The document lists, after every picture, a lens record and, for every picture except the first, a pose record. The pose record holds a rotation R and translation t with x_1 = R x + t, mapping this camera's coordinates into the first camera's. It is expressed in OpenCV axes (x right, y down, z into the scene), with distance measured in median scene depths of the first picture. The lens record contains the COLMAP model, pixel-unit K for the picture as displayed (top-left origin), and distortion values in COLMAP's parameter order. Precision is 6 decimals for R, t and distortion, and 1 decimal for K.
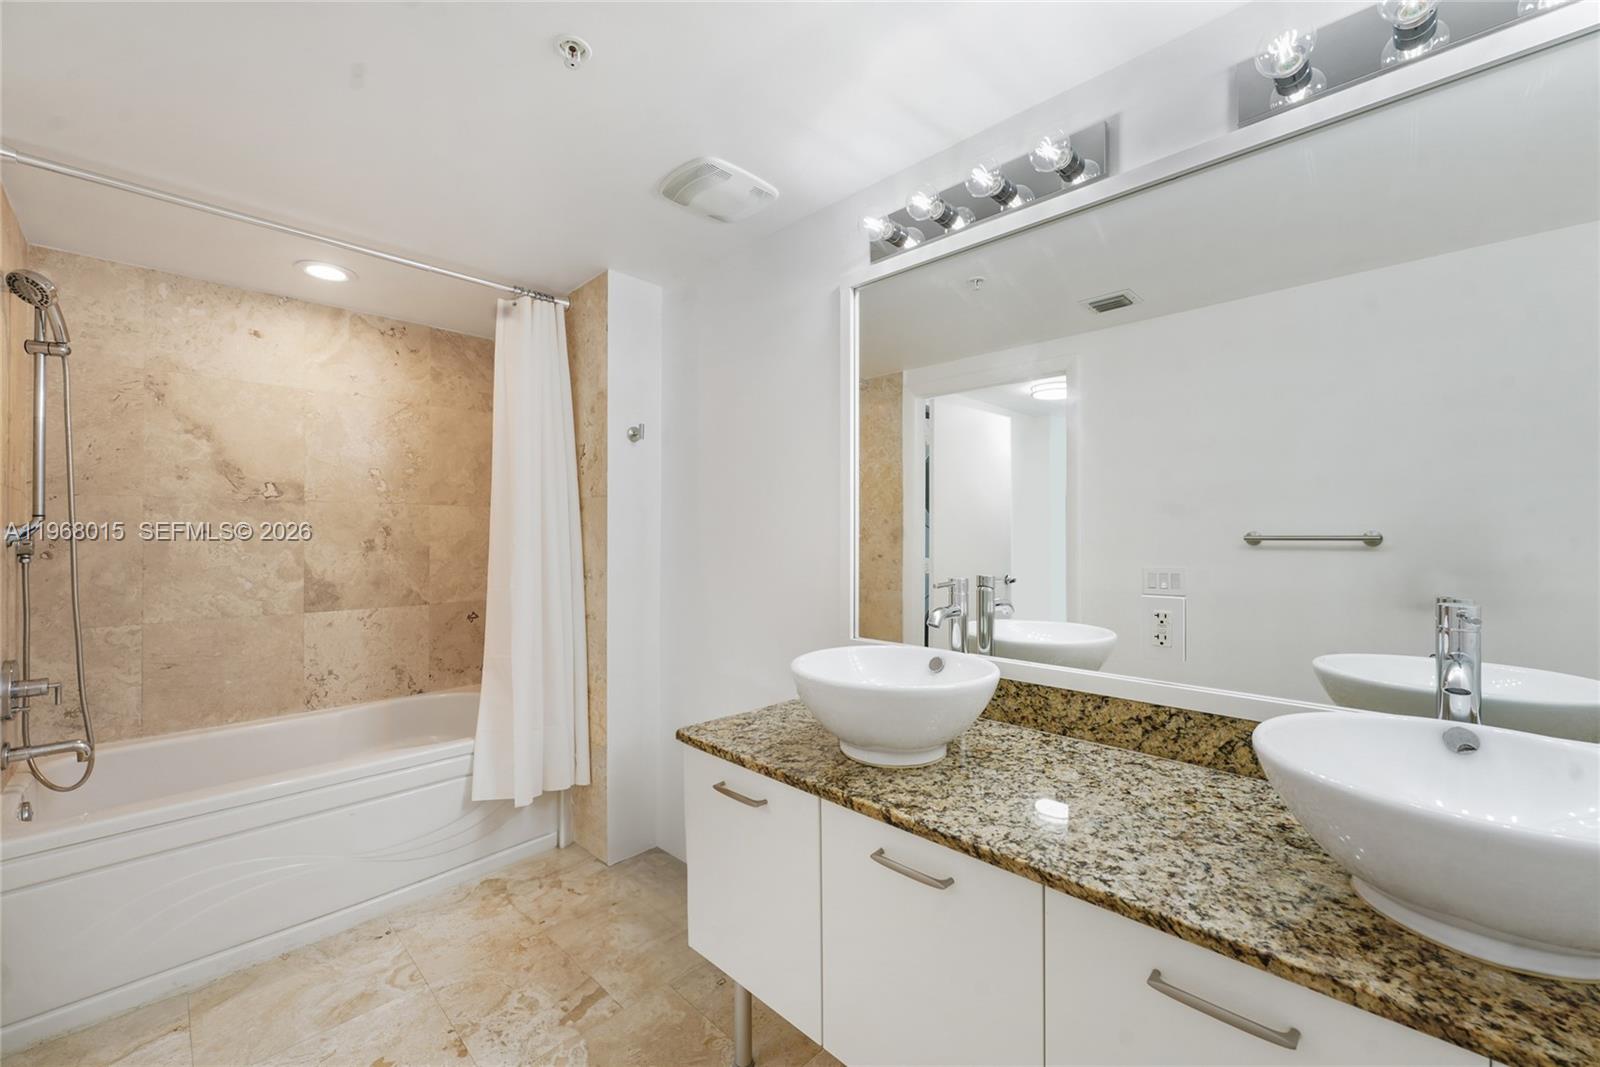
lens RADIAL K [[639.7, 0, 797.8], [0, 639.7, 519.1], [0, 0, 1]] dist [-0.002096, -0.000218]
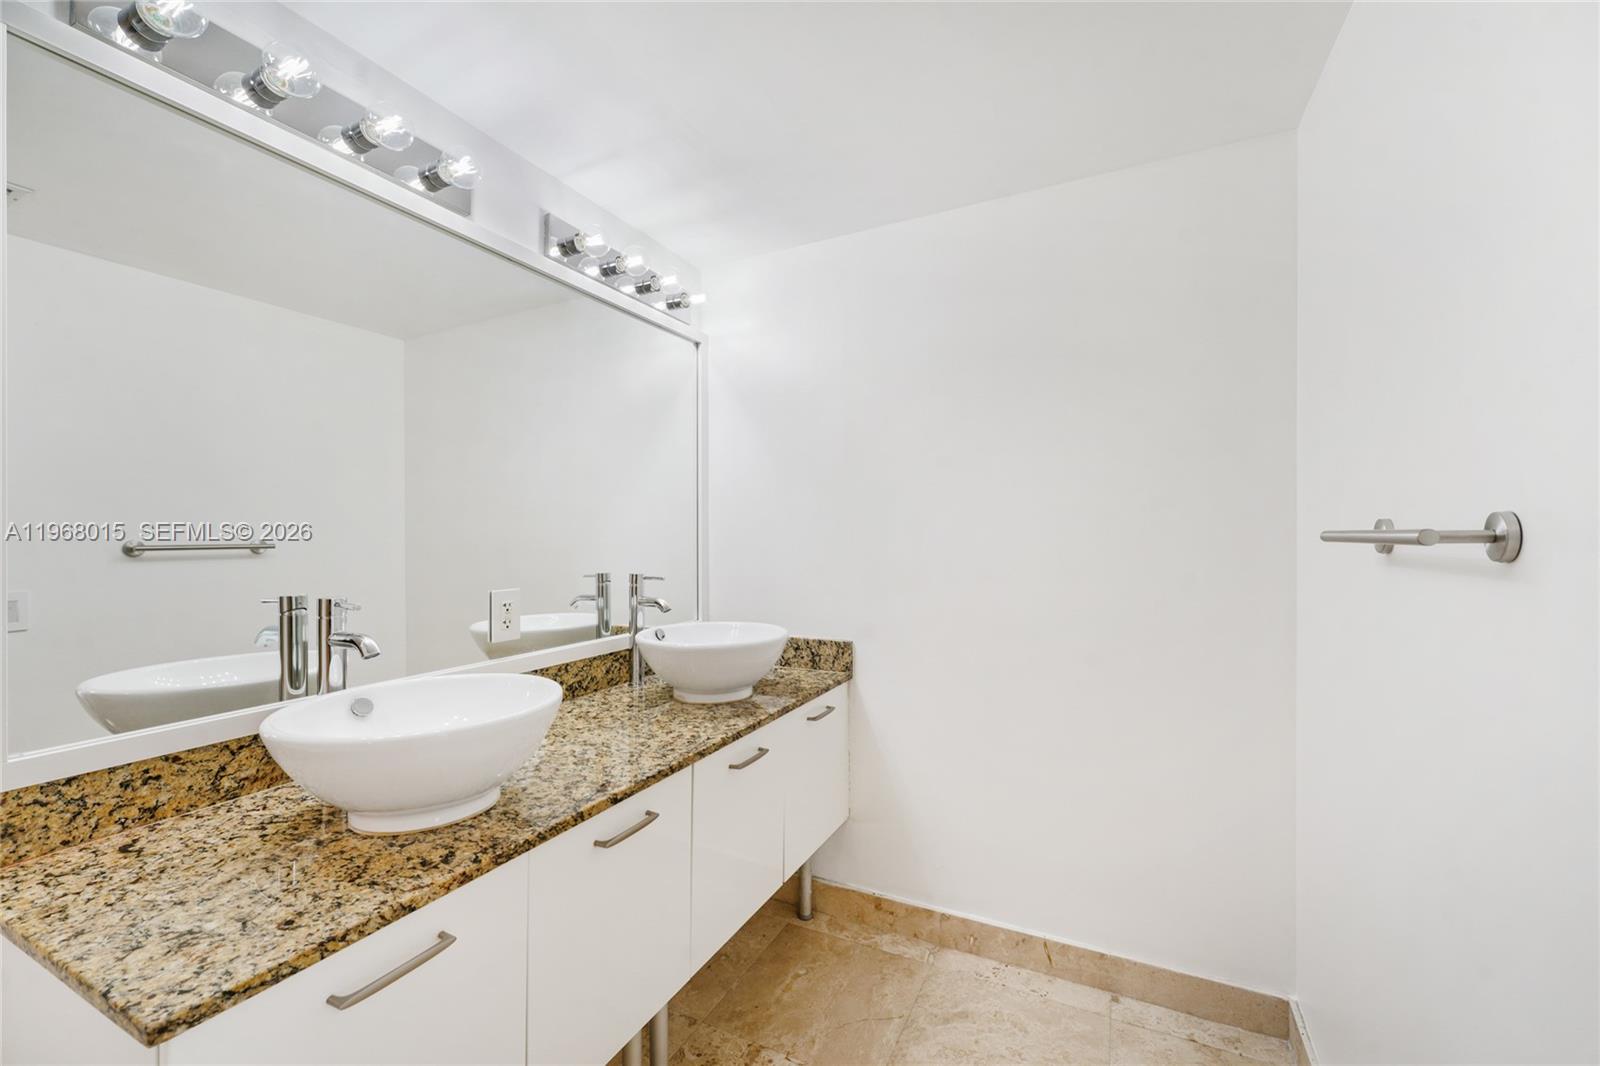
lens RADIAL K [[648.0, 0, 800.0], [0, 648.0, 533.0], [0, 0, 1]] dist [0.000759, 0.000167]
pose [[-0.308806, 0.009444, 0.951078, -0.919332], [-0.012738, 0.999820, -0.014064, 0.023432], [-0.951040, -0.016458, -0.308630, 0.955150]]
